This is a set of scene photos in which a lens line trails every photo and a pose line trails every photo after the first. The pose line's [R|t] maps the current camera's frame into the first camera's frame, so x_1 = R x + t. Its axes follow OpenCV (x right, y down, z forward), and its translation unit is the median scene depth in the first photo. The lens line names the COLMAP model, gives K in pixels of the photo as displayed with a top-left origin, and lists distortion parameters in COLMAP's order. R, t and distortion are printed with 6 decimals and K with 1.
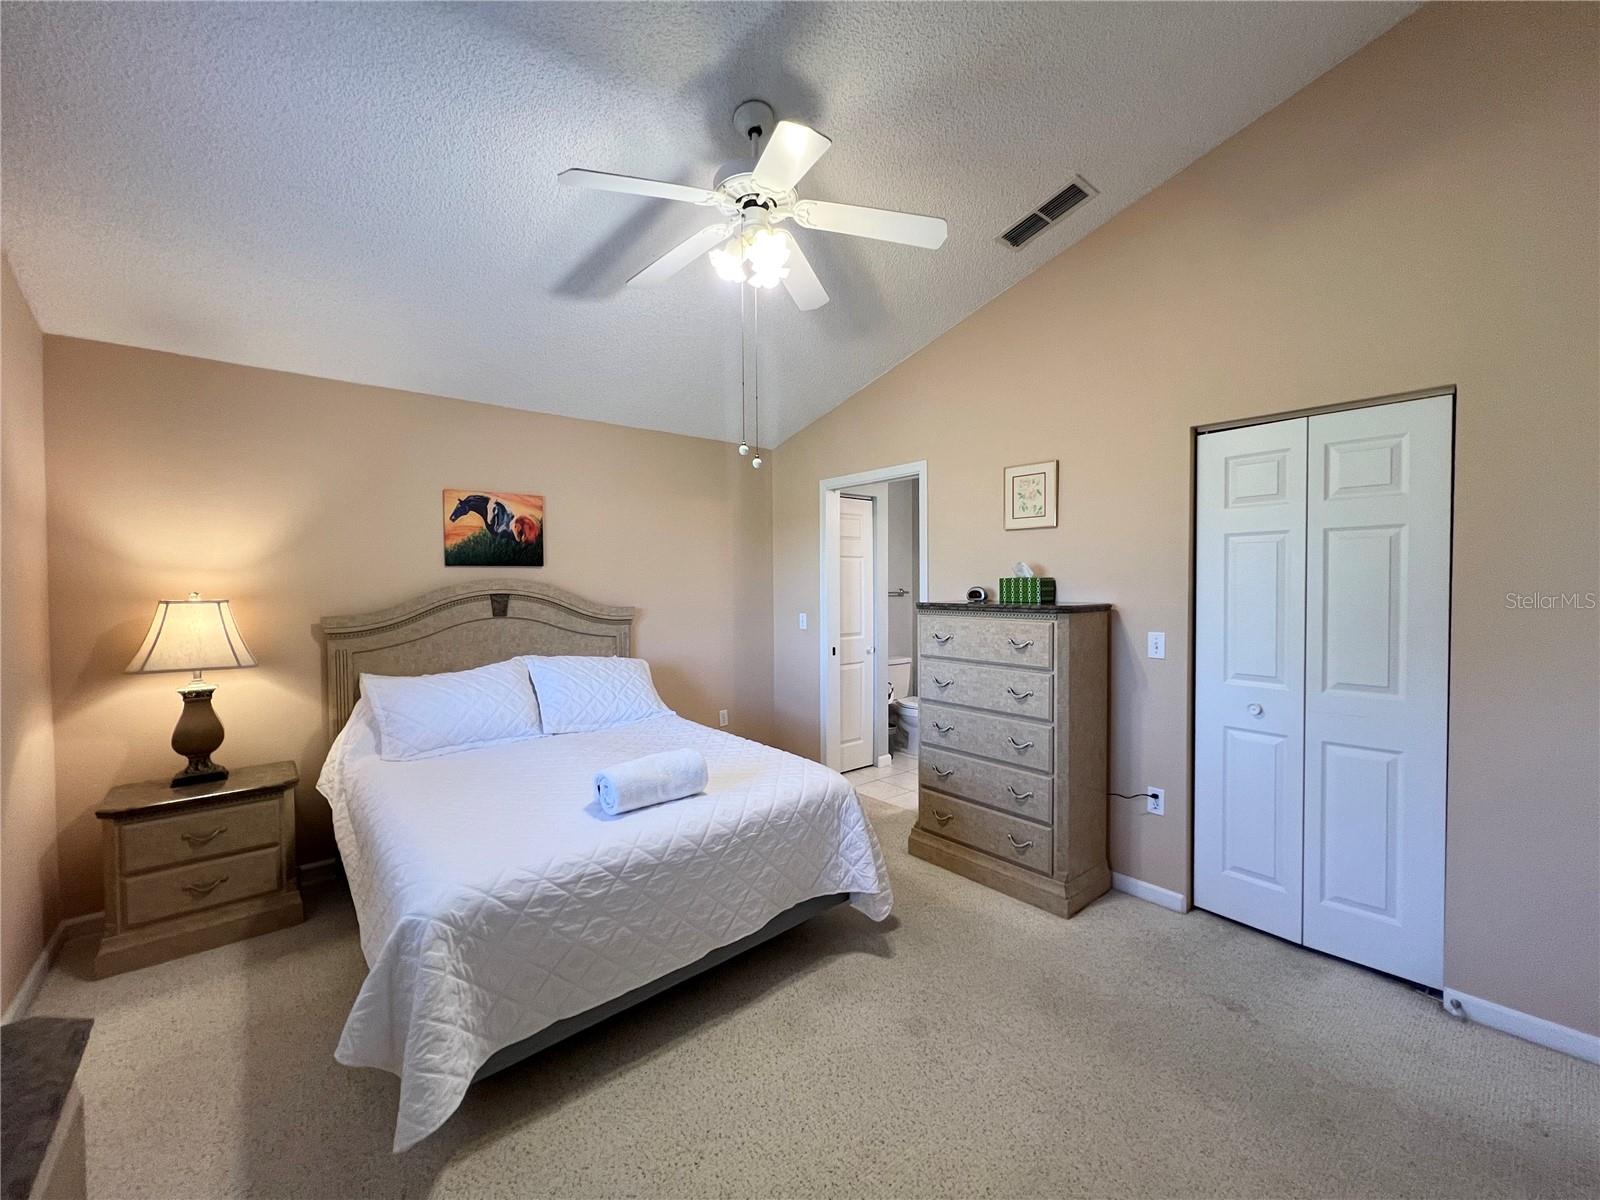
lens RADIAL K [[640.7, 0, 799.5], [0, 640.7, 596.6], [0, 0, 1]] dist [0.003184, 0.000233]
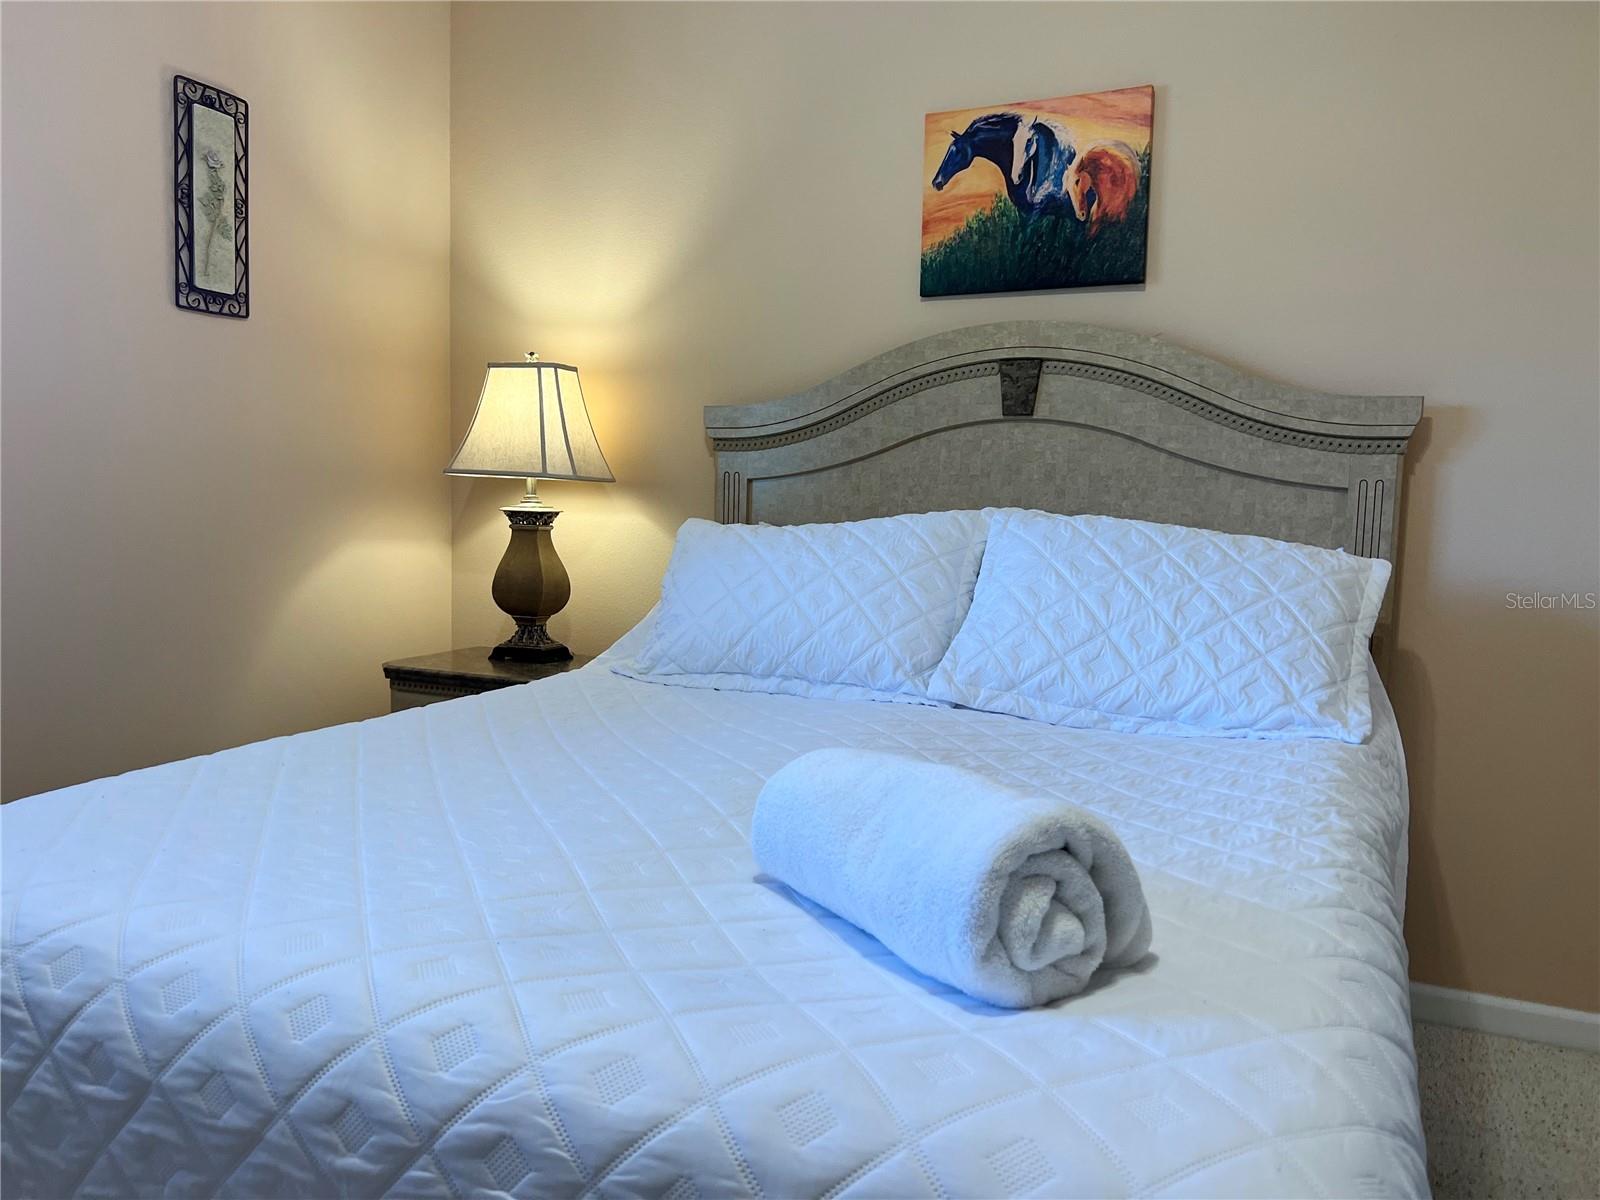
lens RADIAL K [[1206.1, 0, 798.1], [0, 1206.1, 604.3], [0, 0, 1]] dist [0.044918, -0.003590]
pose [[0.417327, 0.097053, -0.903559, 0.174262], [-0.051166, 0.995213, 0.083265, 0.093360], [0.907315, 0.011483, 0.420295, 0.563520]]
